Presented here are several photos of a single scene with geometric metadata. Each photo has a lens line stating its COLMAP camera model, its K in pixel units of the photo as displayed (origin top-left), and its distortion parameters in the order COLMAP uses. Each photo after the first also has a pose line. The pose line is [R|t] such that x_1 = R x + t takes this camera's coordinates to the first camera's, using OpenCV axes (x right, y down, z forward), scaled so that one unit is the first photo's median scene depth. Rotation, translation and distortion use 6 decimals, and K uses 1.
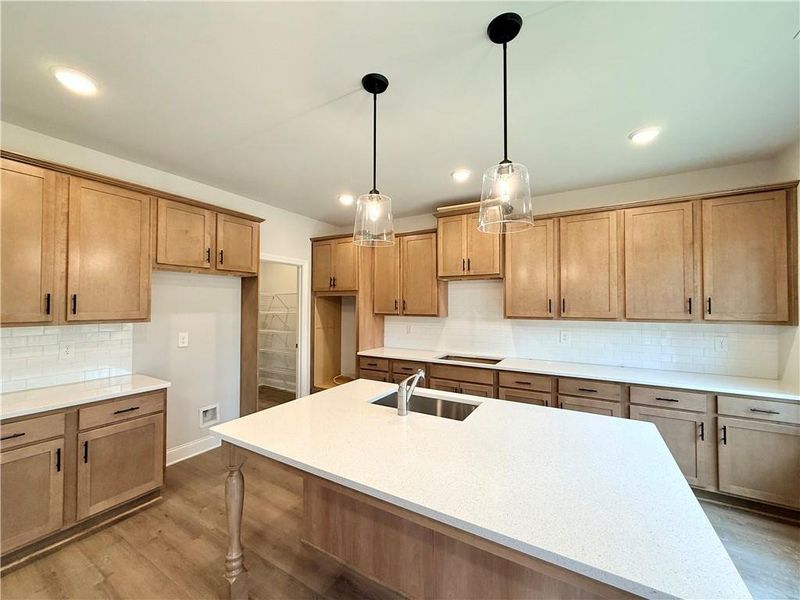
lens RADIAL K [[319.5, 0, 400.0], [0, 319.5, 300.0], [0, 0, 1]] dist [-0.000407, -0.000381]
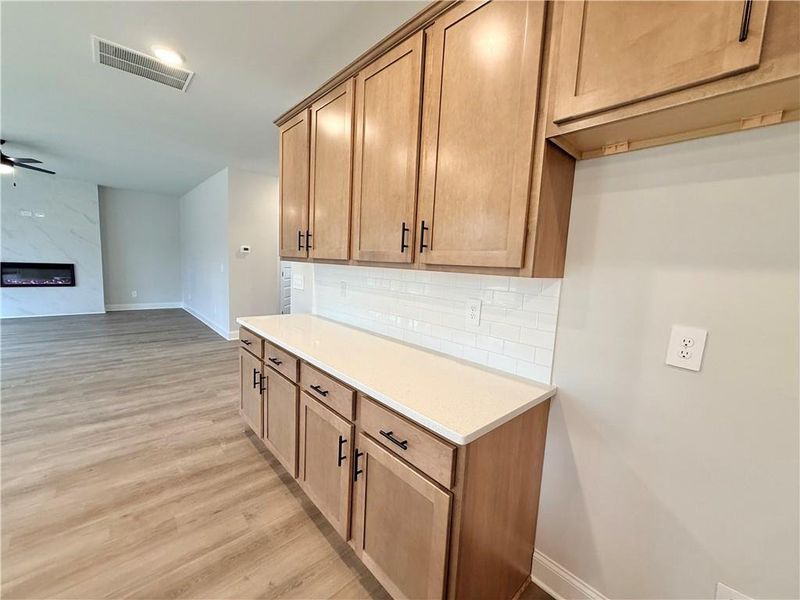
lens RADIAL K [[319.5, 0, 400.0], [0, 319.5, 300.0], [0, 0, 1]] dist [-0.000407, -0.000381]
pose [[-0.283638, 0.091755, -0.954532, -0.355535], [-0.033741, 0.993840, 0.105559, 0.064049], [0.958338, 0.062148, -0.278795, 1.017041]]
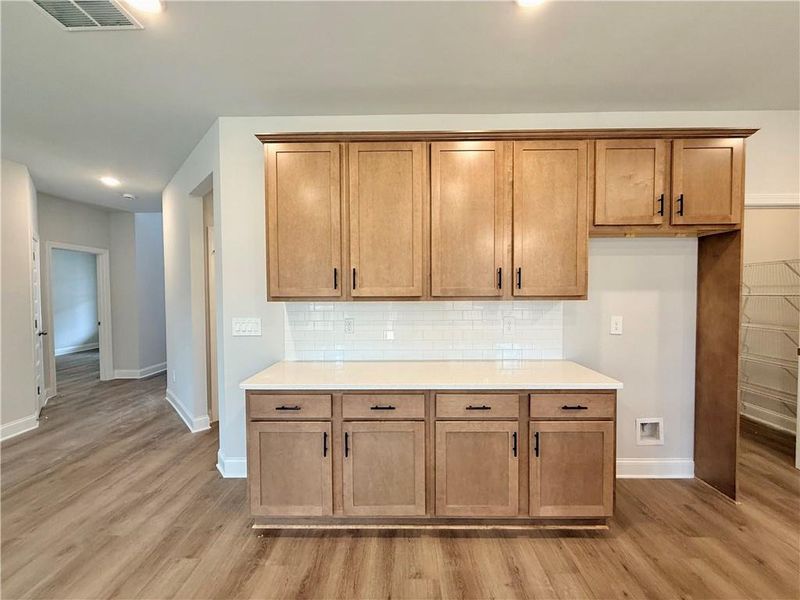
lens RADIAL K [[319.5, 0, 400.0], [0, 319.5, 300.0], [0, 0, 1]] dist [-0.000407, -0.000381]
pose [[0.506106, 0.016824, -0.862307, -0.350639], [0.020969, 0.999274, 0.031804, 0.035588], [0.862216, -0.034177, 0.505386, 0.201690]]
